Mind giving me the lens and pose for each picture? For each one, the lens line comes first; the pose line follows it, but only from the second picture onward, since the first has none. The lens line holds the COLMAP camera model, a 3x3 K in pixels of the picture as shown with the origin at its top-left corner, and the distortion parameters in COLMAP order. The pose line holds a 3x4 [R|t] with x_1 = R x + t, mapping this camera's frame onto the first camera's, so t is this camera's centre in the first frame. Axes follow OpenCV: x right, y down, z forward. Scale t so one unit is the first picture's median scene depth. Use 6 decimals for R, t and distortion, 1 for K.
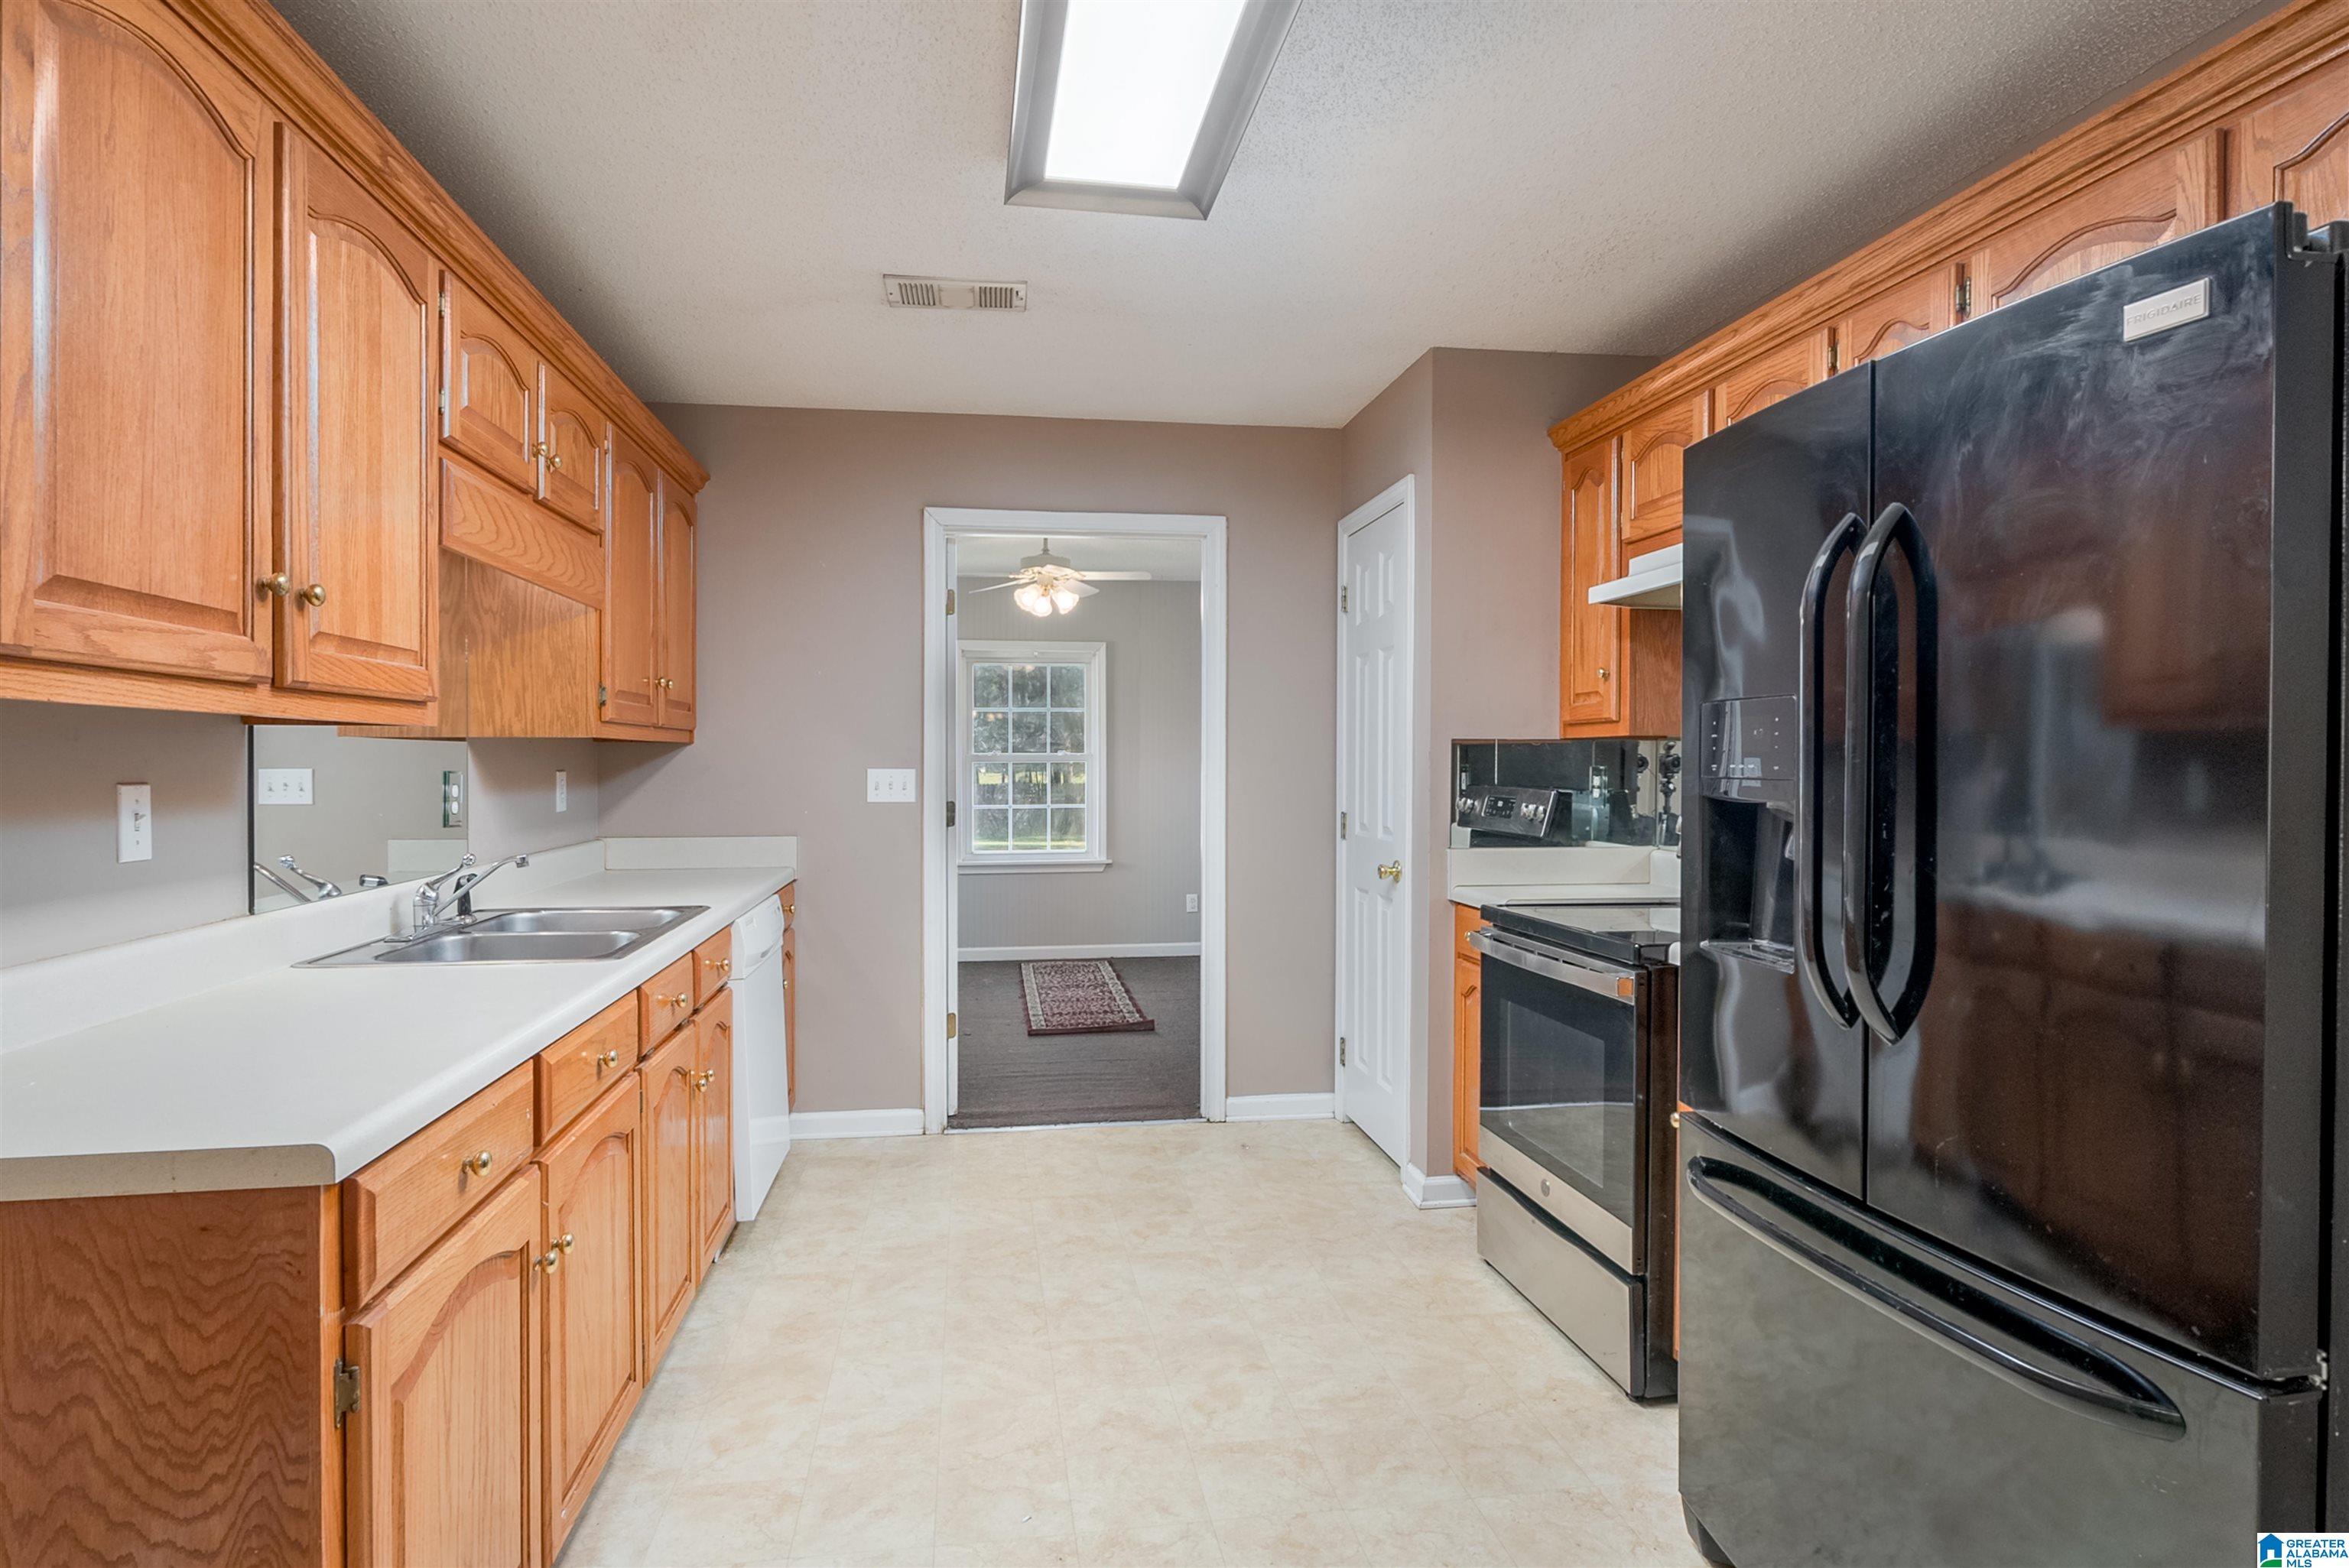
lens RADIAL K [[1265.8, 0, 1166.6], [0, 1265.8, 774.9], [0, 0, 1]] dist [0.001241, -0.000462]
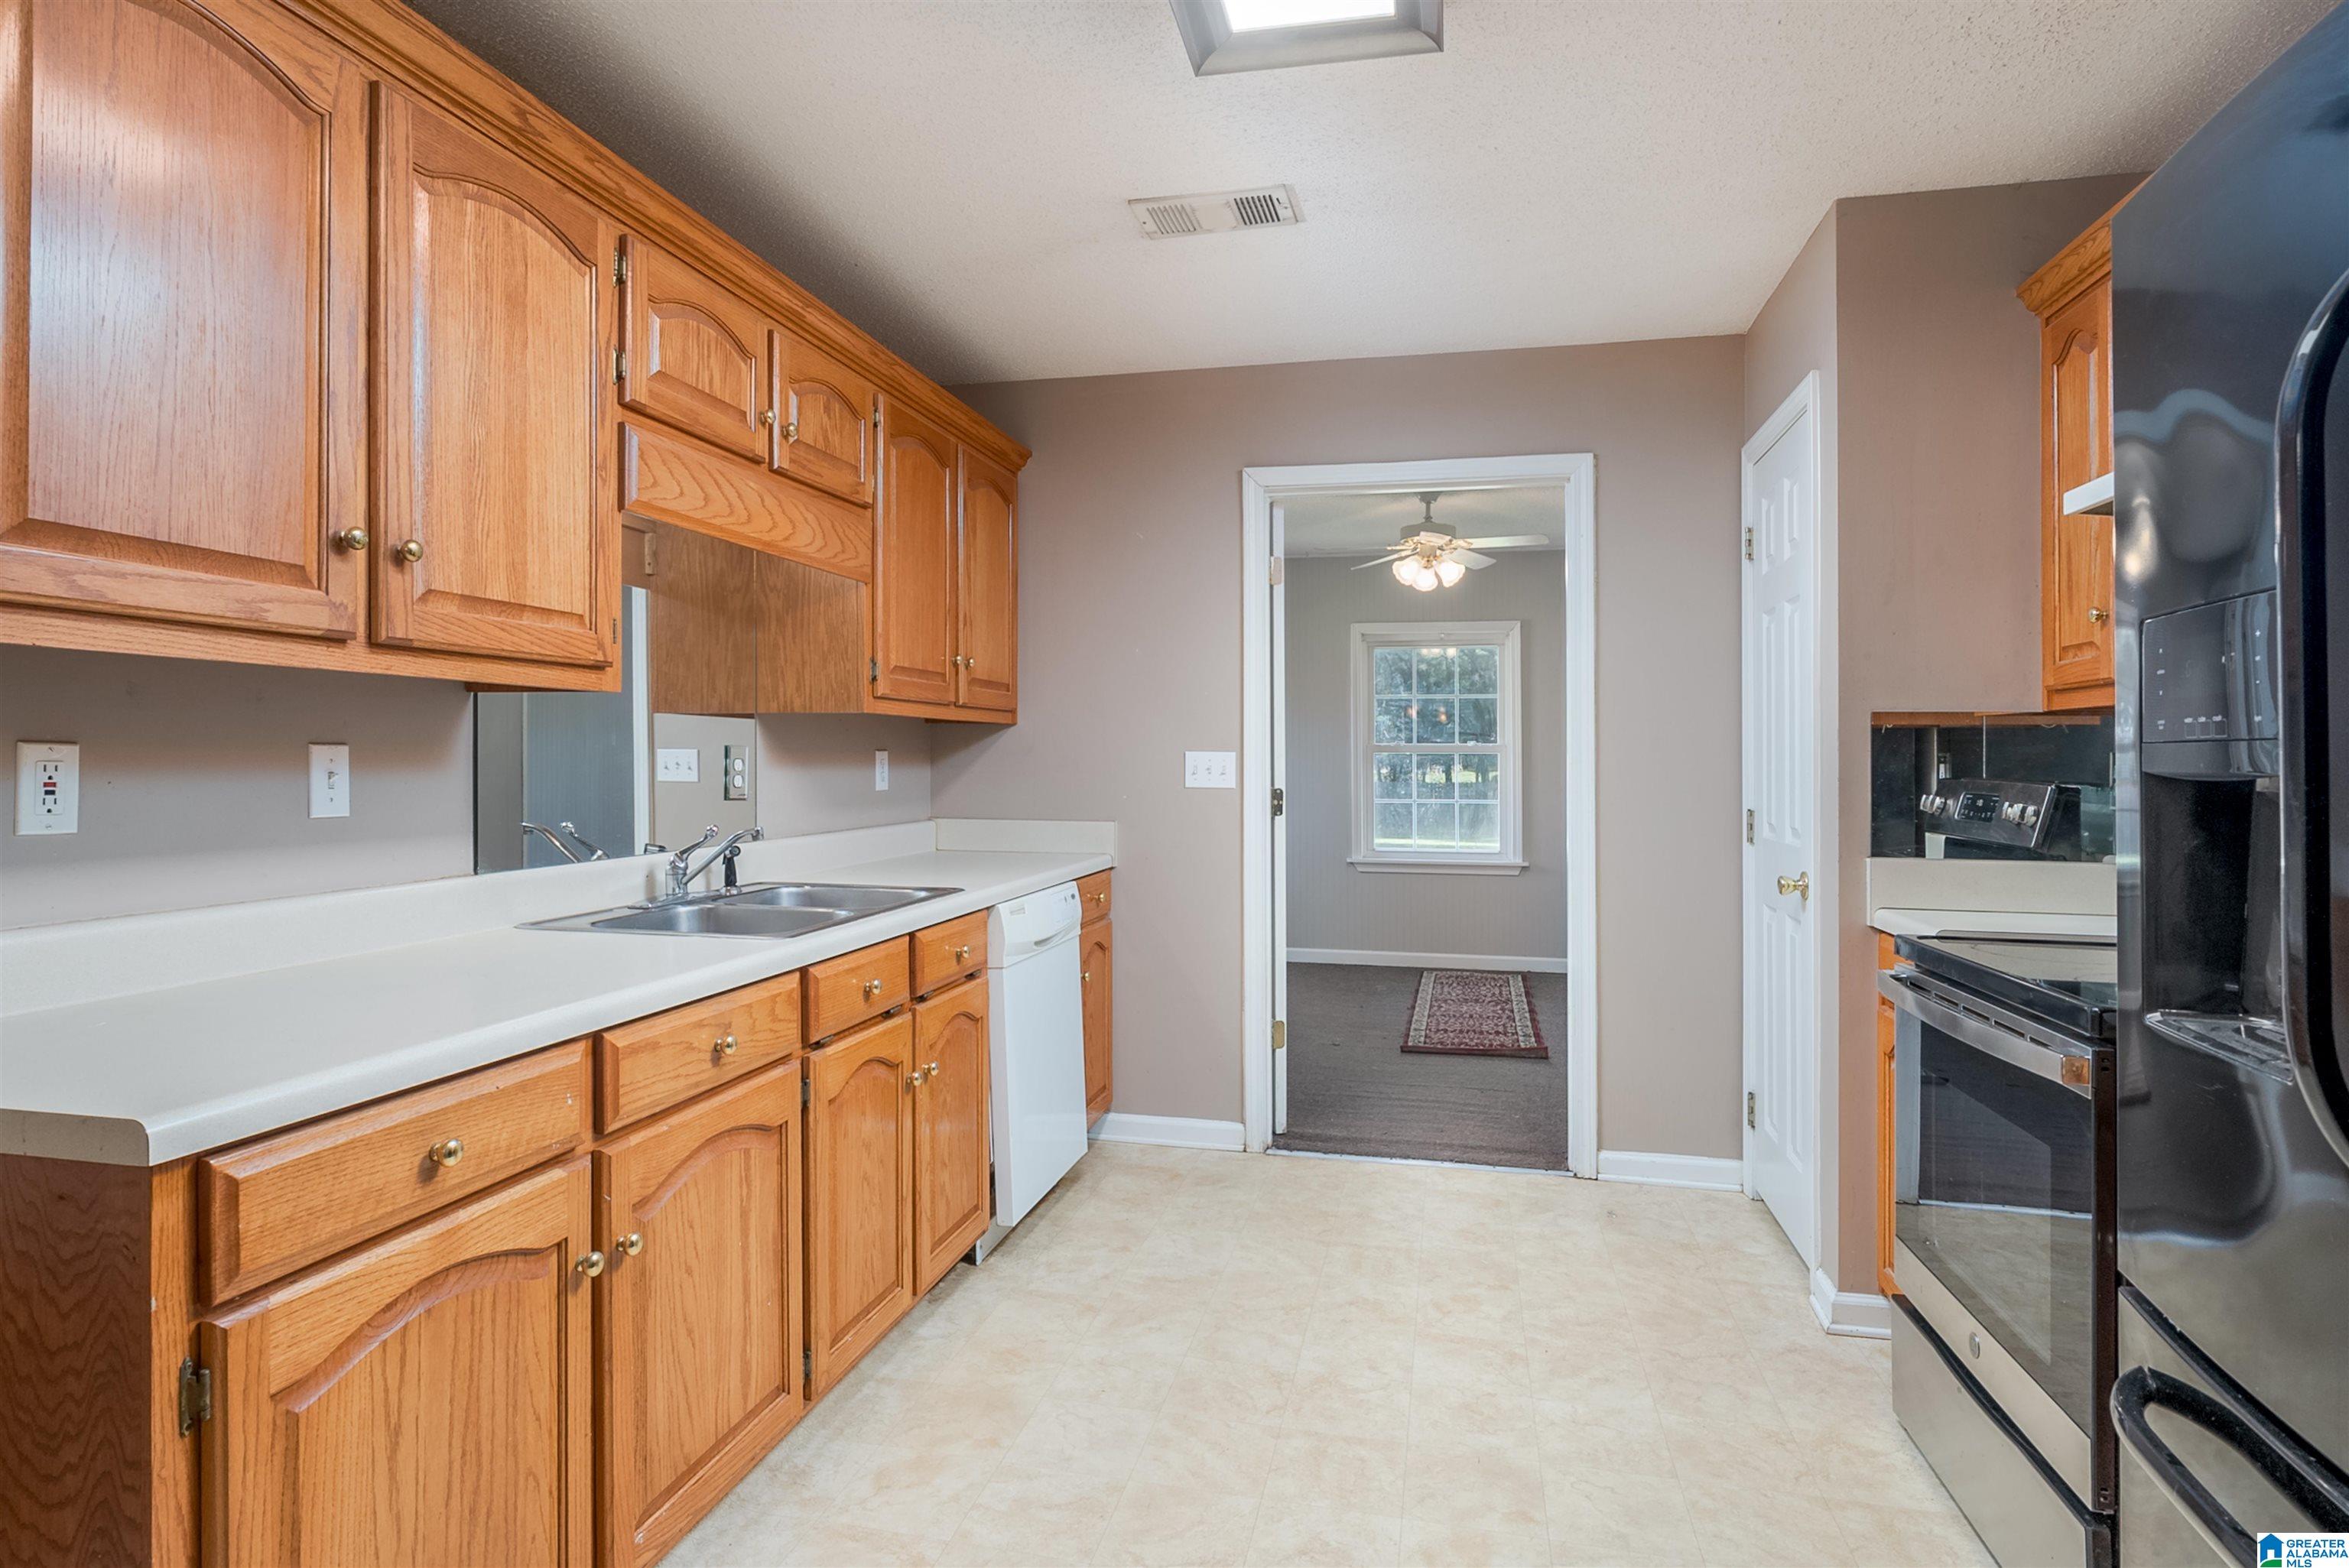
lens RADIAL K [[1269.4, 0, 1174.1], [0, 1269.4, 745.1], [0, 0, 1]] dist [0.000097, -0.001496]
pose [[0.928704, 0.002412, -0.370815, 0.142153], [-0.011007, 0.999718, -0.021063, 0.013781], [0.370660, 0.023642, 0.928468, 0.171250]]
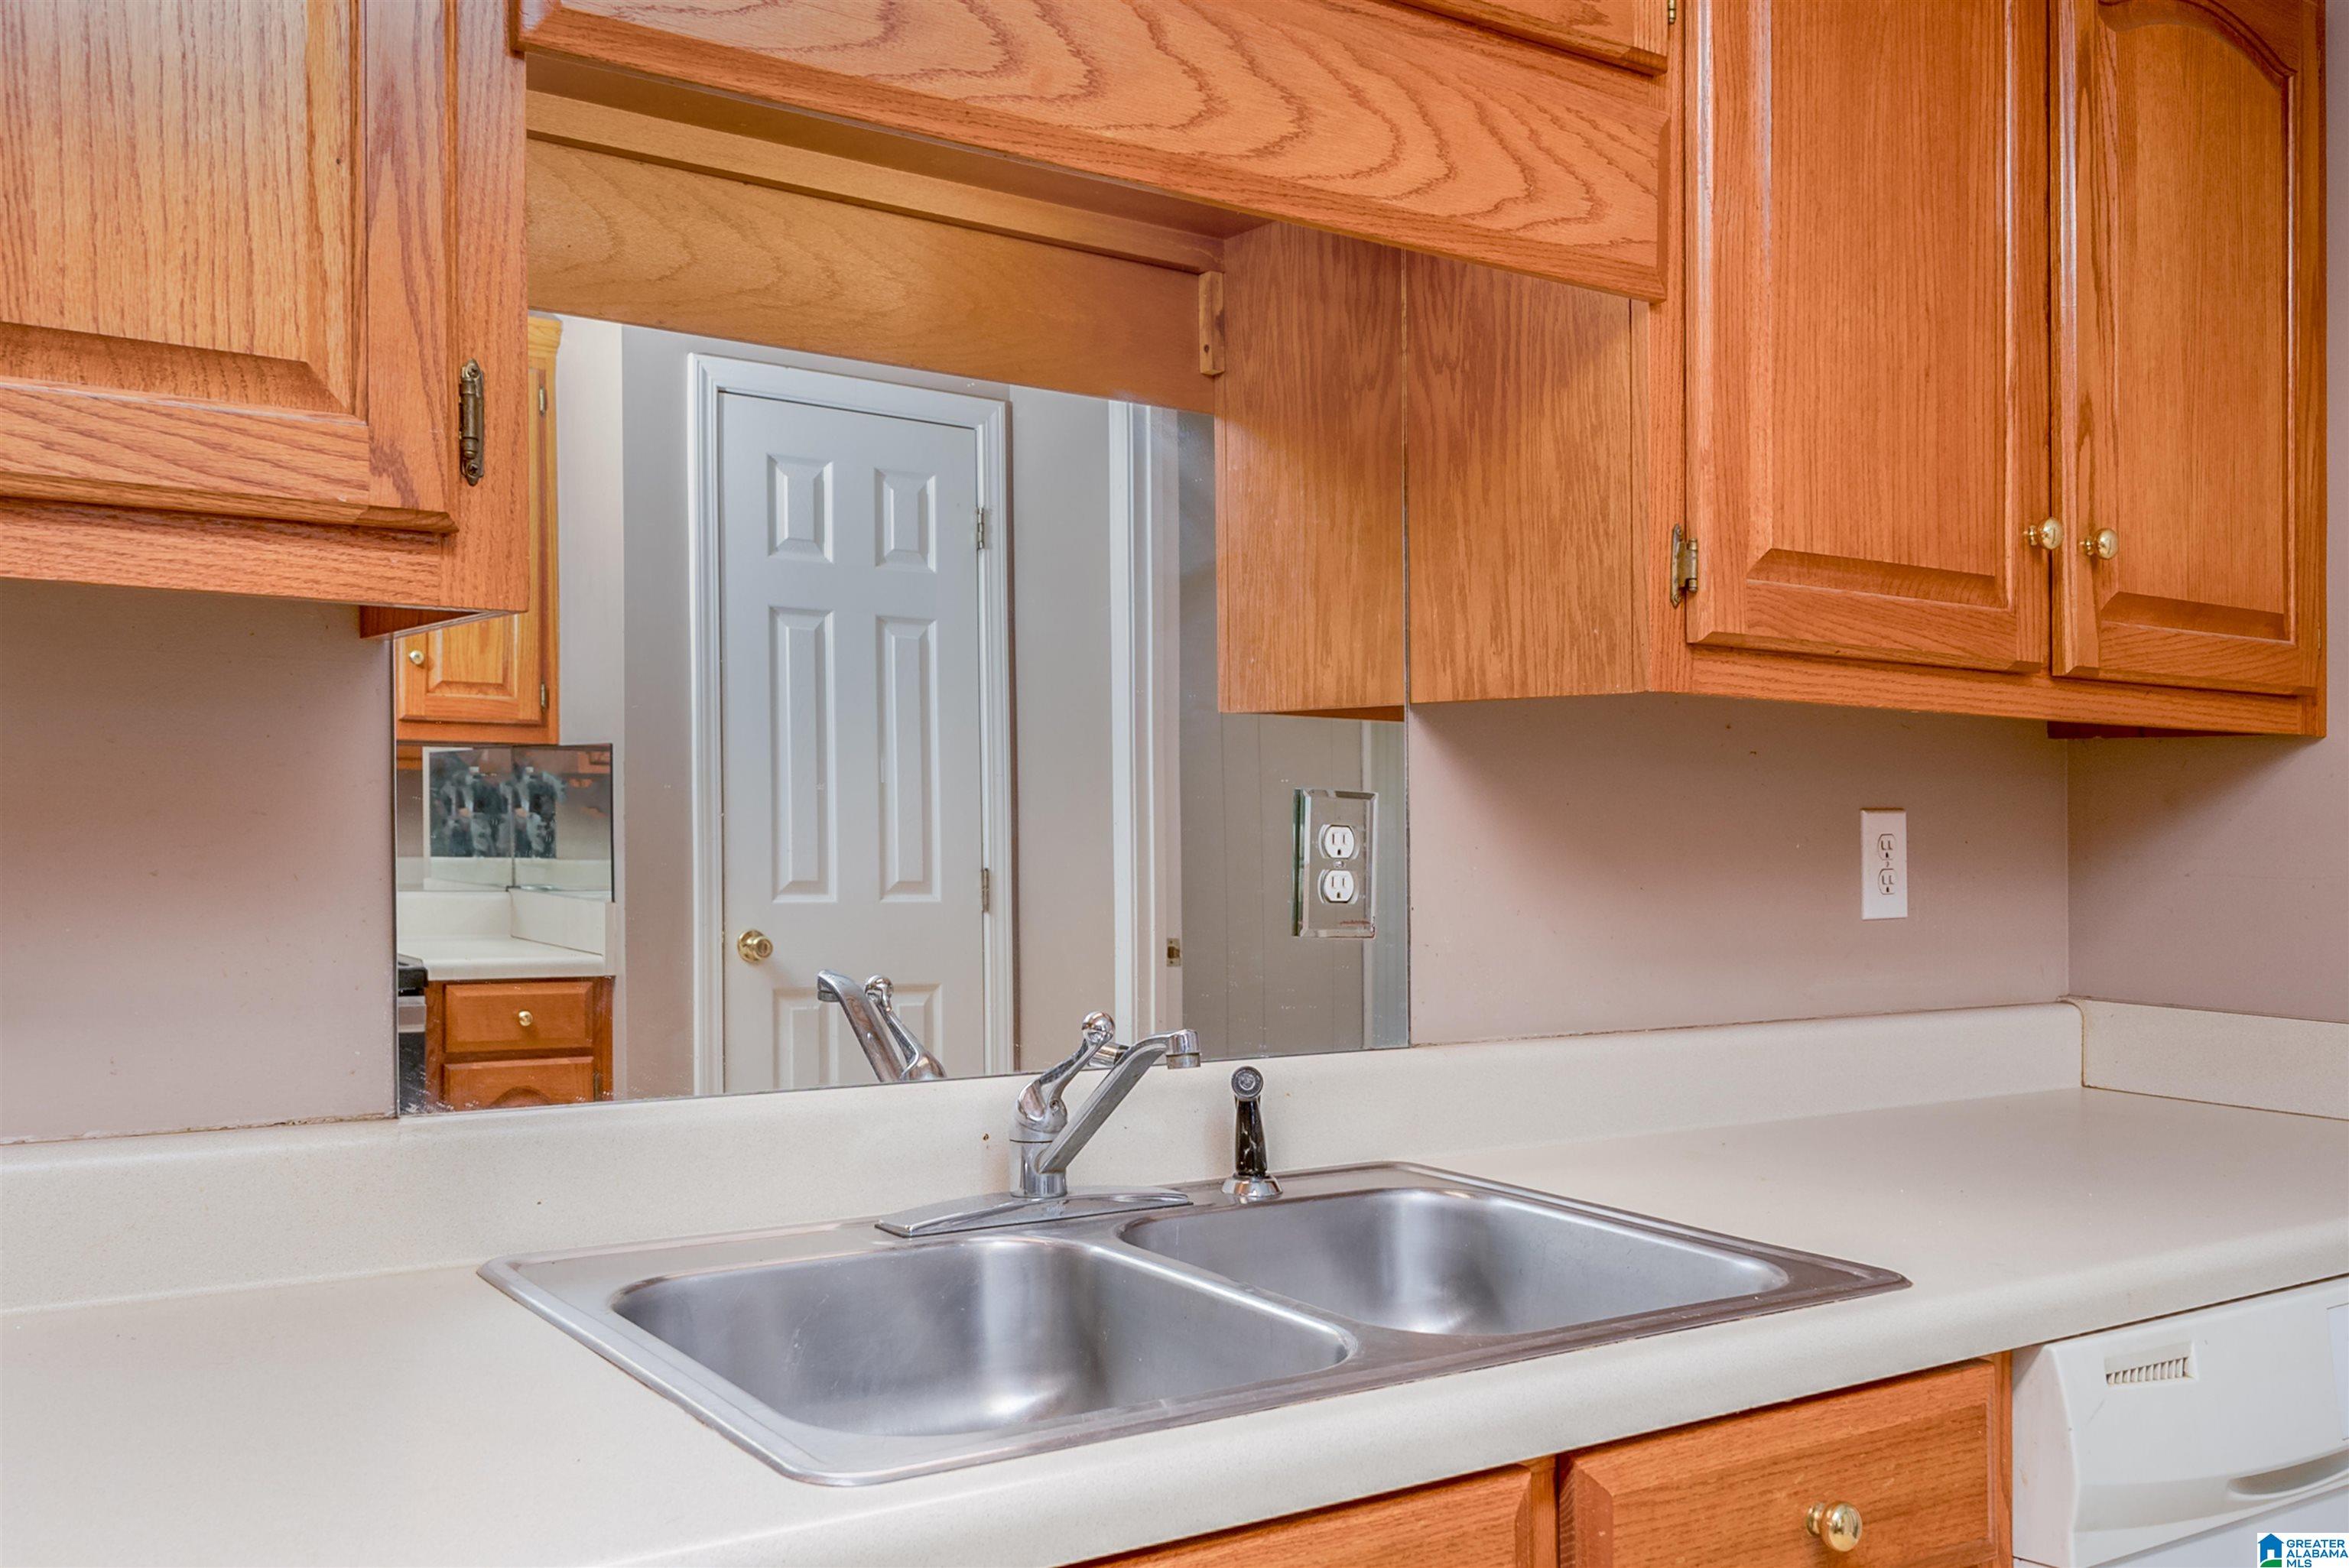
lens RADIAL K [[2056.2, 0, 1174.5], [0, 2056.2, 784.0], [0, 0, 1]] dist [0.002879, -0.000729]
pose [[0.429518, -0.004525, -0.903047, -0.021739], [-0.028585, 0.999418, -0.018604, 0.007842], [0.902606, 0.033804, 0.429139, 0.665945]]
